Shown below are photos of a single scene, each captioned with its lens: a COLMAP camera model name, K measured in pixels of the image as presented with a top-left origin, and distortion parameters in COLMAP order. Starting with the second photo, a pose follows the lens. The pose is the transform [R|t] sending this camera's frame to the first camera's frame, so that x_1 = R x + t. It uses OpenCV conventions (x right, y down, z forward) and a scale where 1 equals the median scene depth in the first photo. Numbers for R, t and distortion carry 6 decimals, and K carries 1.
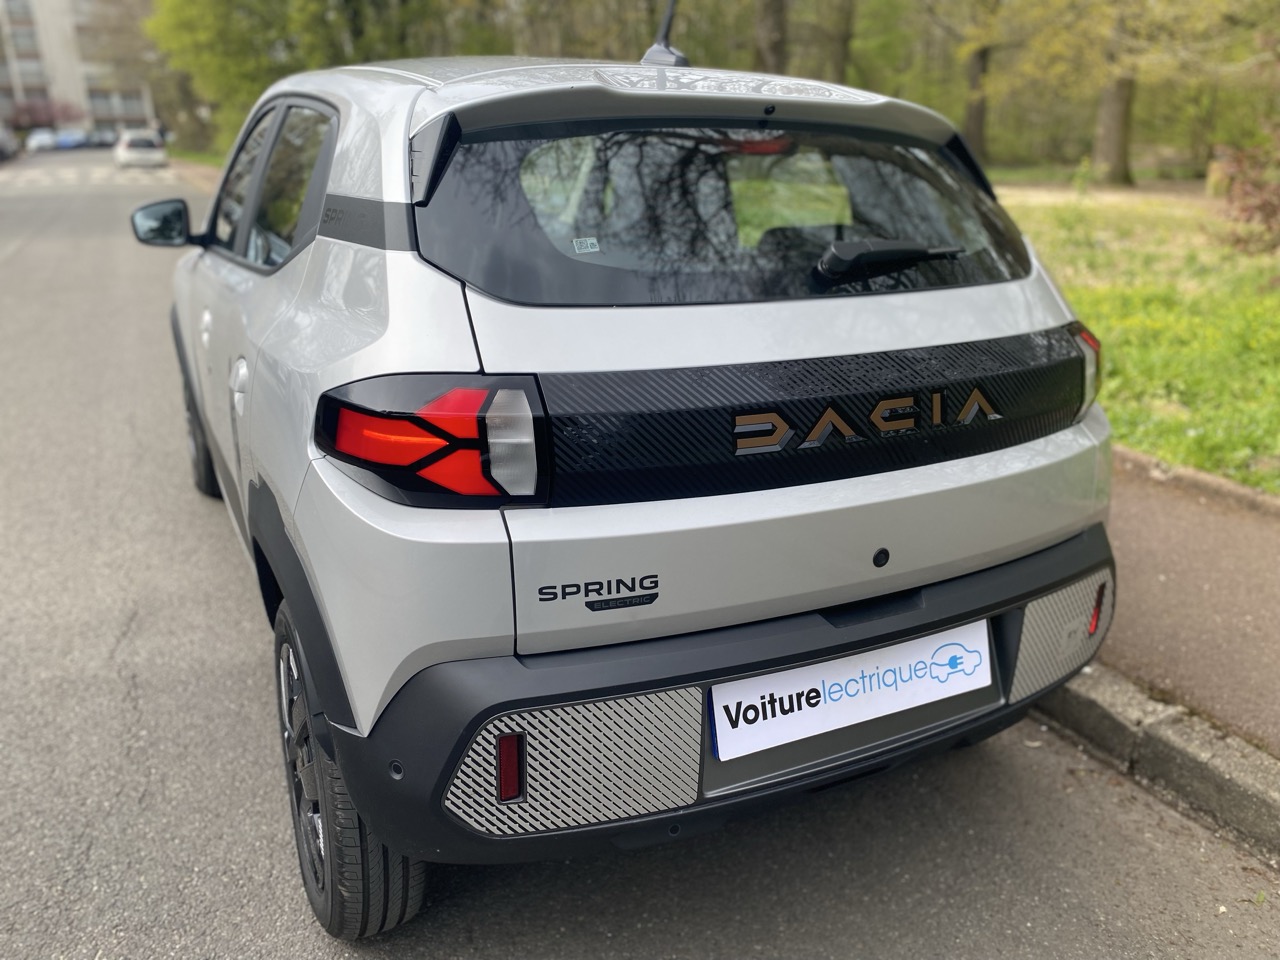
lens RADIAL K [[979.1, 0, 640.0], [0, 979.1, 480.0], [0, 0, 1]] dist [0.060398, -0.060511]
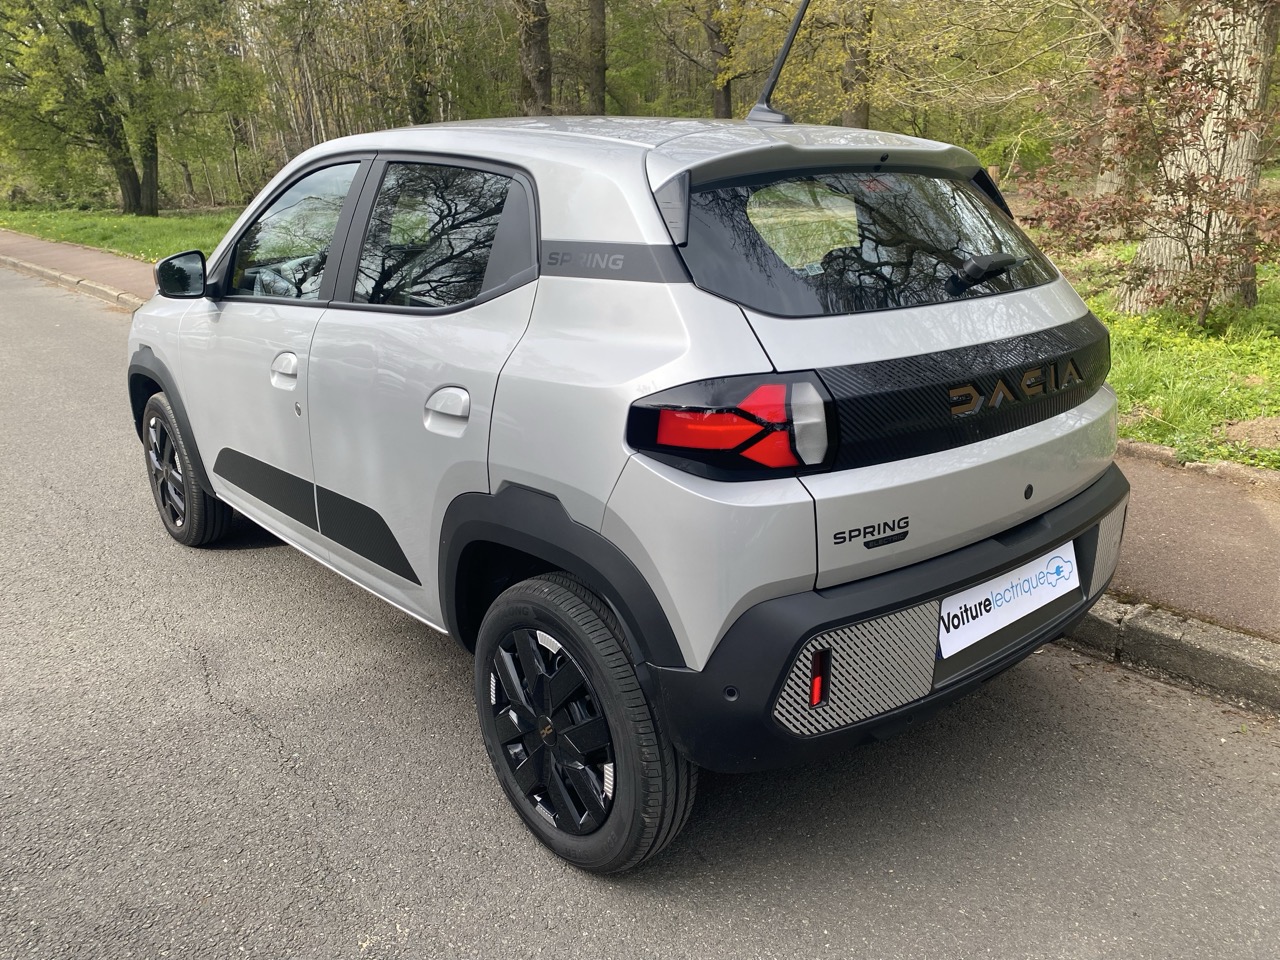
lens RADIAL K [[979.1, 0, 640.0], [0, 979.1, 480.0], [0, 0, 1]] dist [0.060398, -0.060511]
pose [[0.970796, -0.098590, 0.218714, -0.578061], [0.103731, 0.994532, -0.012121, 0.026098], [-0.216323, 0.034454, 0.975714, -0.192150]]
